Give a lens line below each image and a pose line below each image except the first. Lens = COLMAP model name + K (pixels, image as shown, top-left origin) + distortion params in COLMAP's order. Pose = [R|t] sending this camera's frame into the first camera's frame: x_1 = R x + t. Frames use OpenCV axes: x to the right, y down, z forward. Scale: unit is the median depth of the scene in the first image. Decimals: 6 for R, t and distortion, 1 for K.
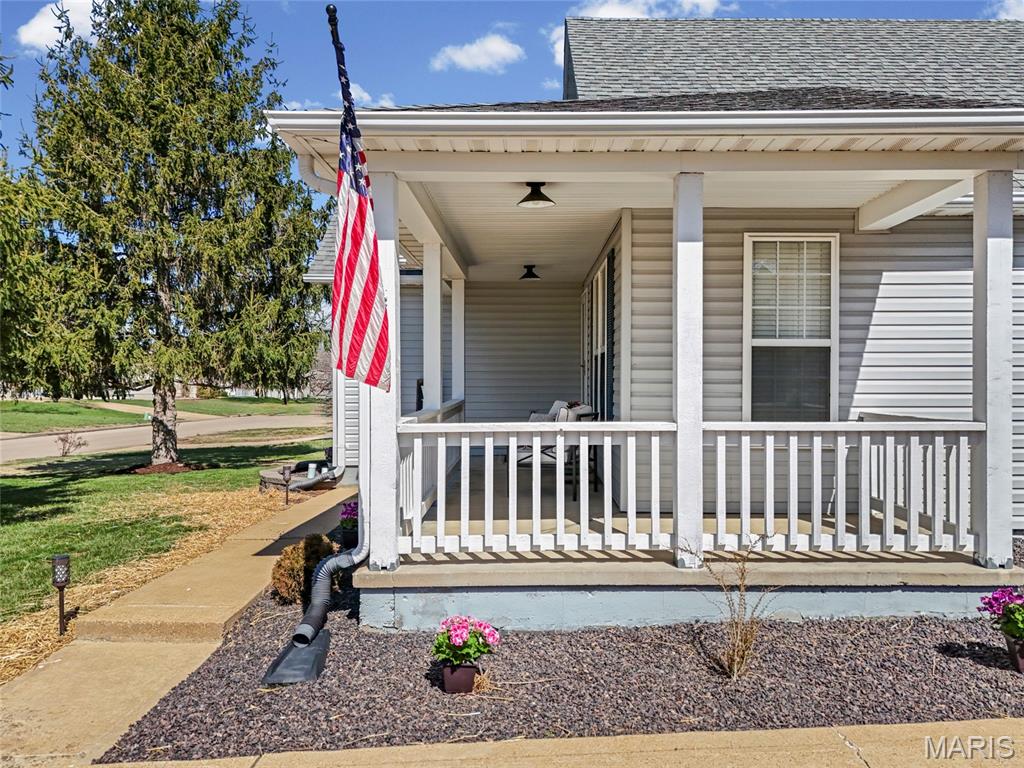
lens RADIAL K [[755.5, 0, 543.4], [0, 755.5, 388.1], [0, 0, 1]] dist [0.072541, -0.053034]
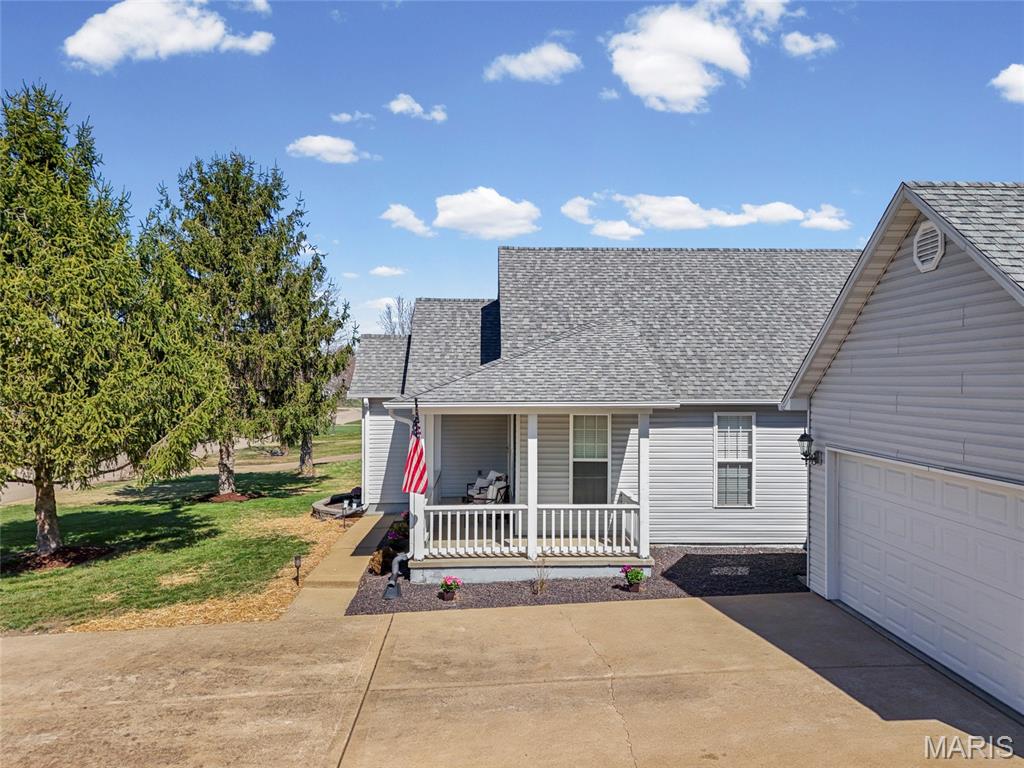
lens RADIAL K [[753.6, 0, 512.0], [0, 753.6, 384.0], [0, 0, 1]] dist [0.070663, -0.064253]
pose [[0.999850, -0.000890, 0.017271, 0.073382], [0.001001, 0.999979, -0.006422, -0.363656], [-0.017265, 0.006439, 0.999830, -1.658942]]
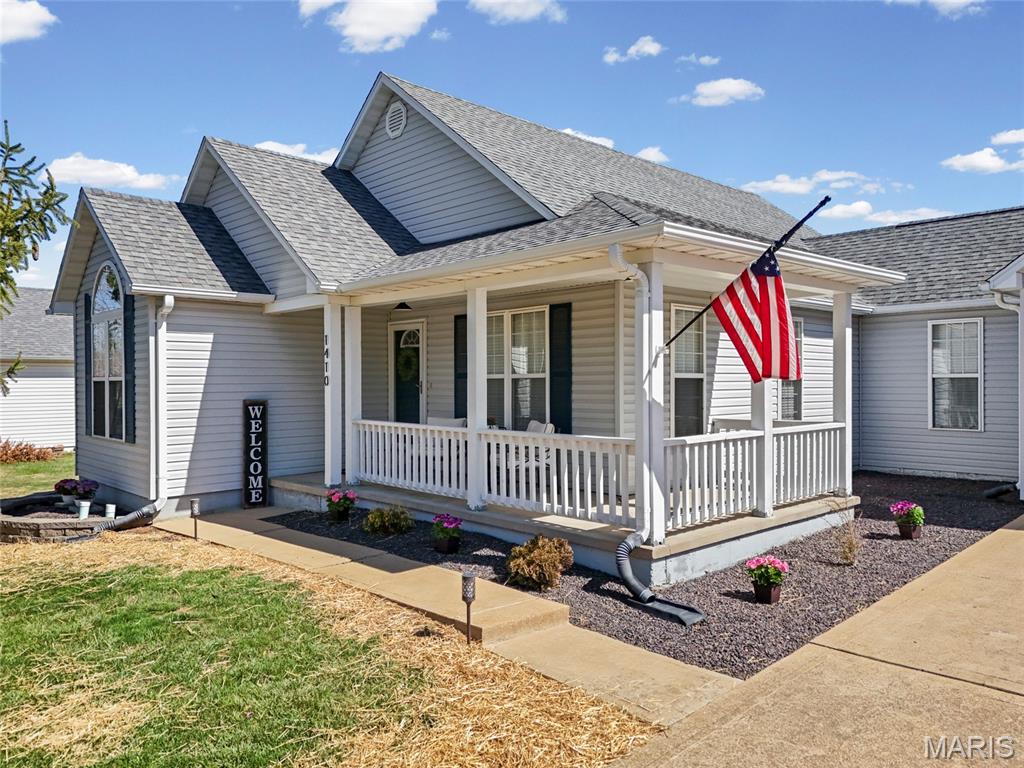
lens RADIAL K [[753.6, 0, 512.0], [0, 753.6, 384.0], [0, 0, 1]] dist [0.070663, -0.064253]
pose [[0.745743, -0.008456, 0.666181, -1.302439], [0.012929, 0.999915, -0.001781, -0.059415], [-0.666109, 0.009941, 0.745788, 0.123348]]
